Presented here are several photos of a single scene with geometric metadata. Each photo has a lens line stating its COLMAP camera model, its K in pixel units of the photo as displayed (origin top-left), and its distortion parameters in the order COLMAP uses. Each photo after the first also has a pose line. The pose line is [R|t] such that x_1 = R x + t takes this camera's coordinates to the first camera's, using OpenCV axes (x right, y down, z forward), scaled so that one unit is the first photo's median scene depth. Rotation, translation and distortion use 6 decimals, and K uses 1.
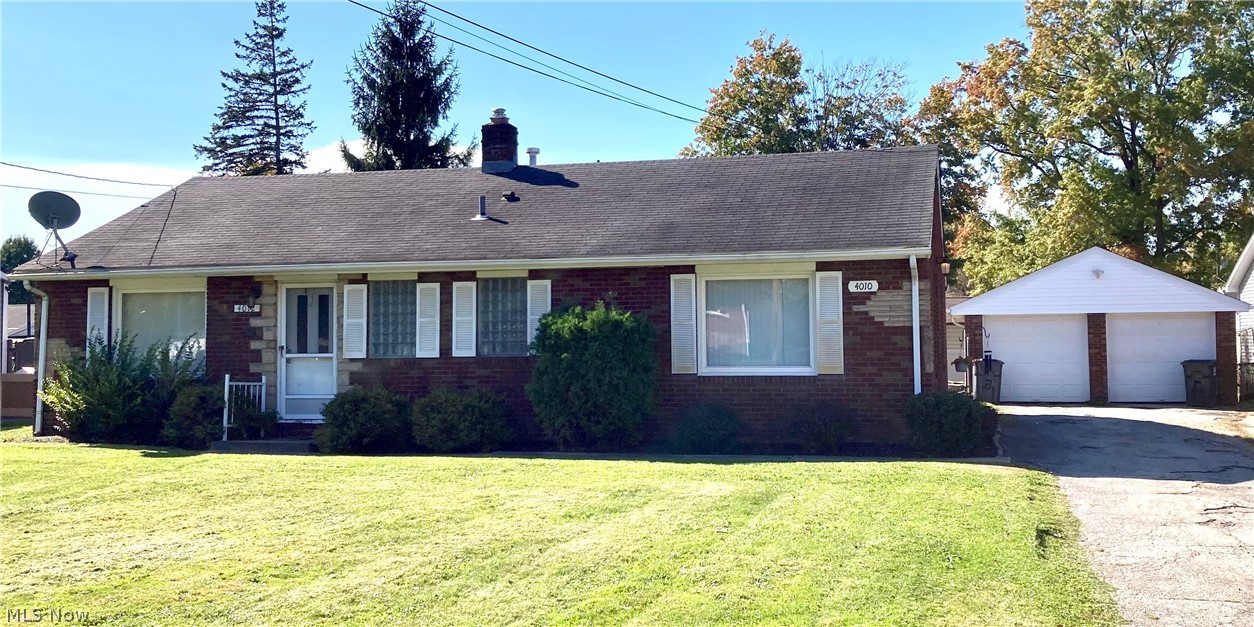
lens RADIAL K [[1223.4, 0, 690.0], [0, 1223.4, 260.7], [0, 0, 1]] dist [0.062331, -0.004157]
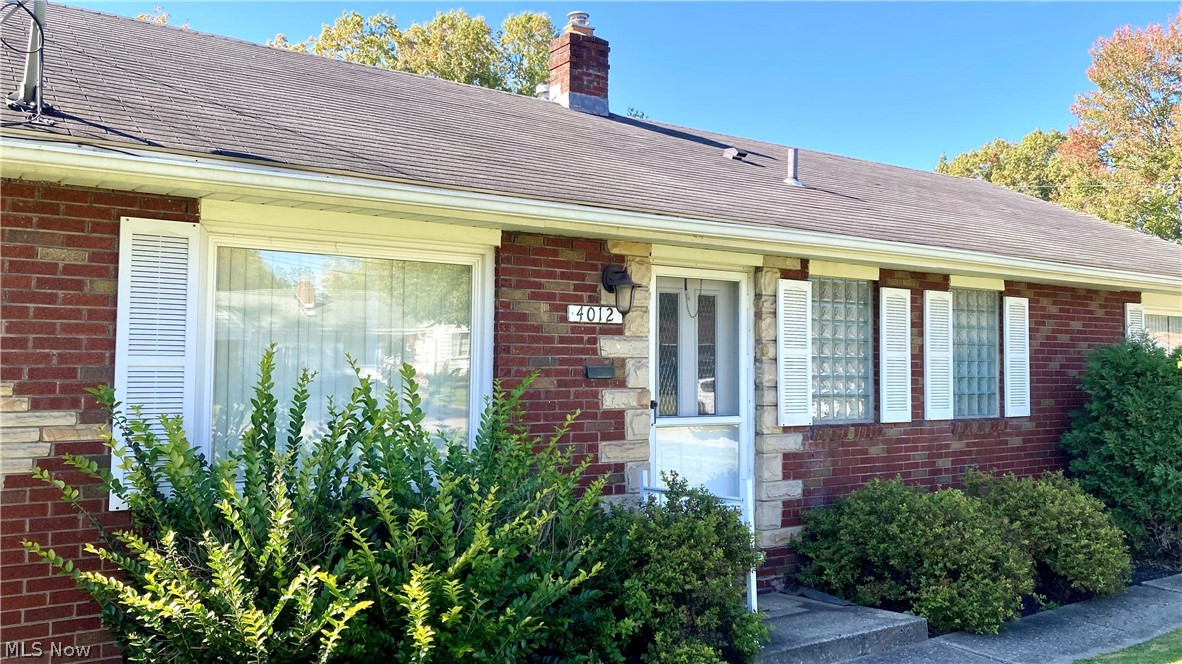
lens RADIAL K [[957.2, 0, 597.3], [0, 957.2, 318.1], [0, 0, 1]] dist [0.102217, -0.165095]
pose [[0.671955, 0.050360, 0.738878, -0.624365], [-0.066260, 0.997772, -0.007747, 0.043840], [-0.737622, -0.043752, 0.673795, 0.800324]]
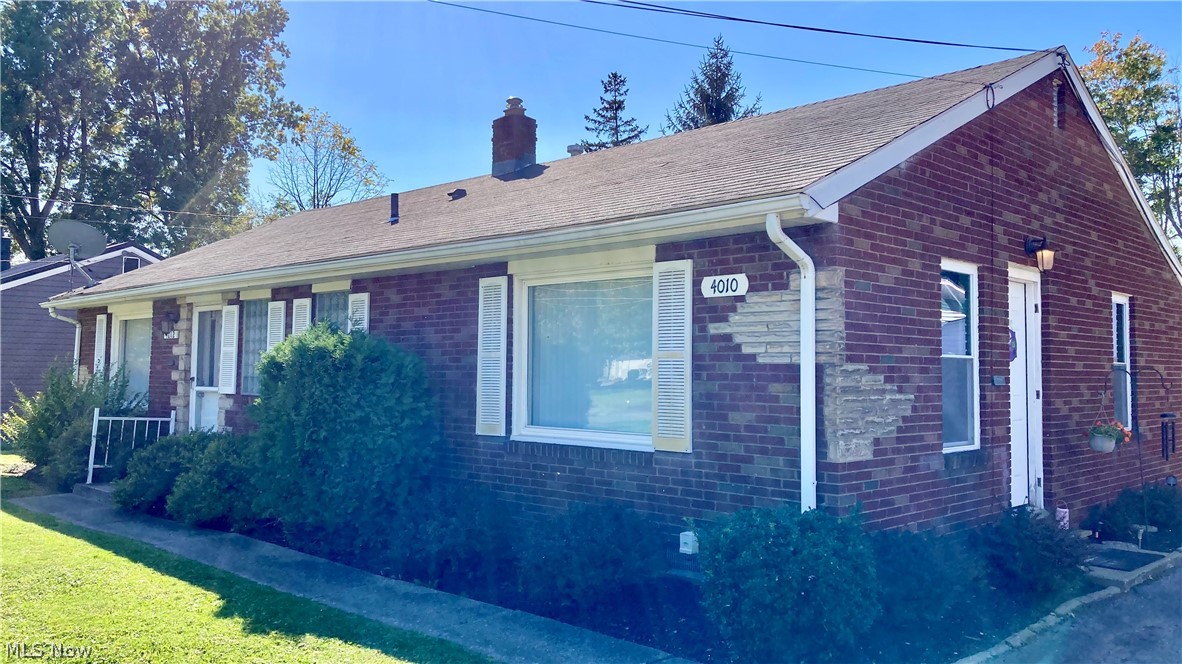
lens RADIAL K [[957.2, 0, 597.3], [0, 957.2, 318.1], [0, 0, 1]] dist [0.102217, -0.165095]
pose [[0.854400, -0.010347, -0.519512, 0.281693], [0.012665, 0.999919, 0.000913, 0.030812], [0.519461, -0.007360, 0.854463, 0.576102]]
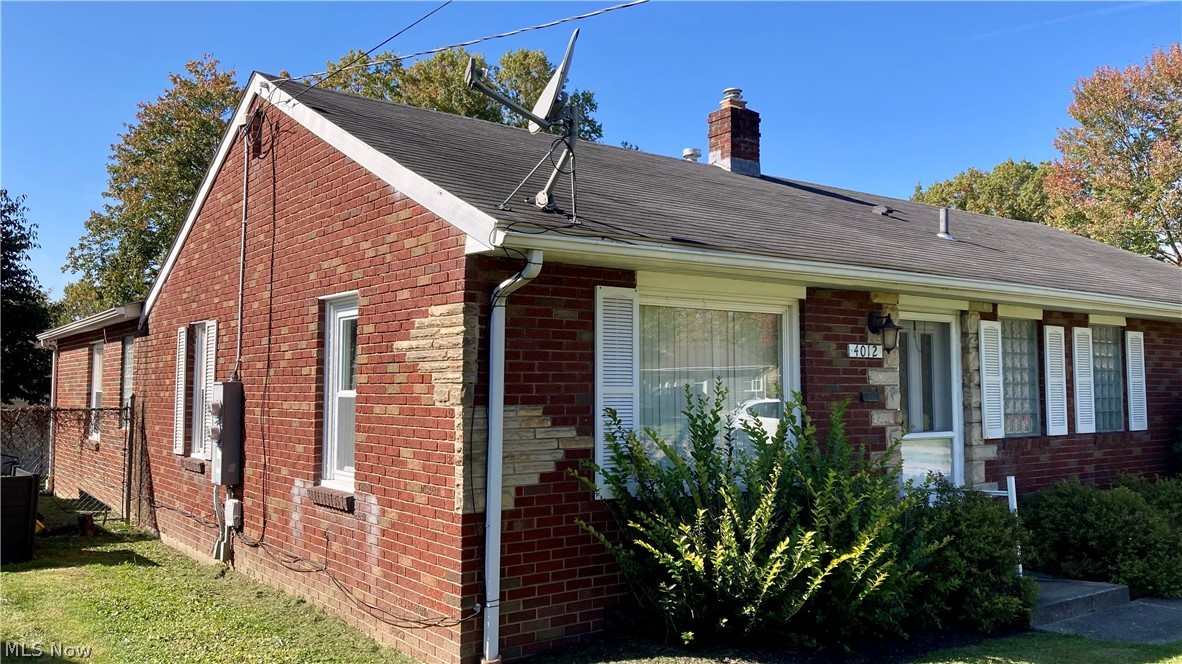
lens RADIAL K [[962.6, 0, 586.8], [0, 962.6, 322.9], [0, 0, 1]] dist [0.027877, -0.011685]
pose [[0.651796, 0.061569, 0.755891, -0.787890], [-0.057119, 0.997854, -0.032024, 0.048490], [-0.756240, -0.022303, 0.653914, 0.840620]]
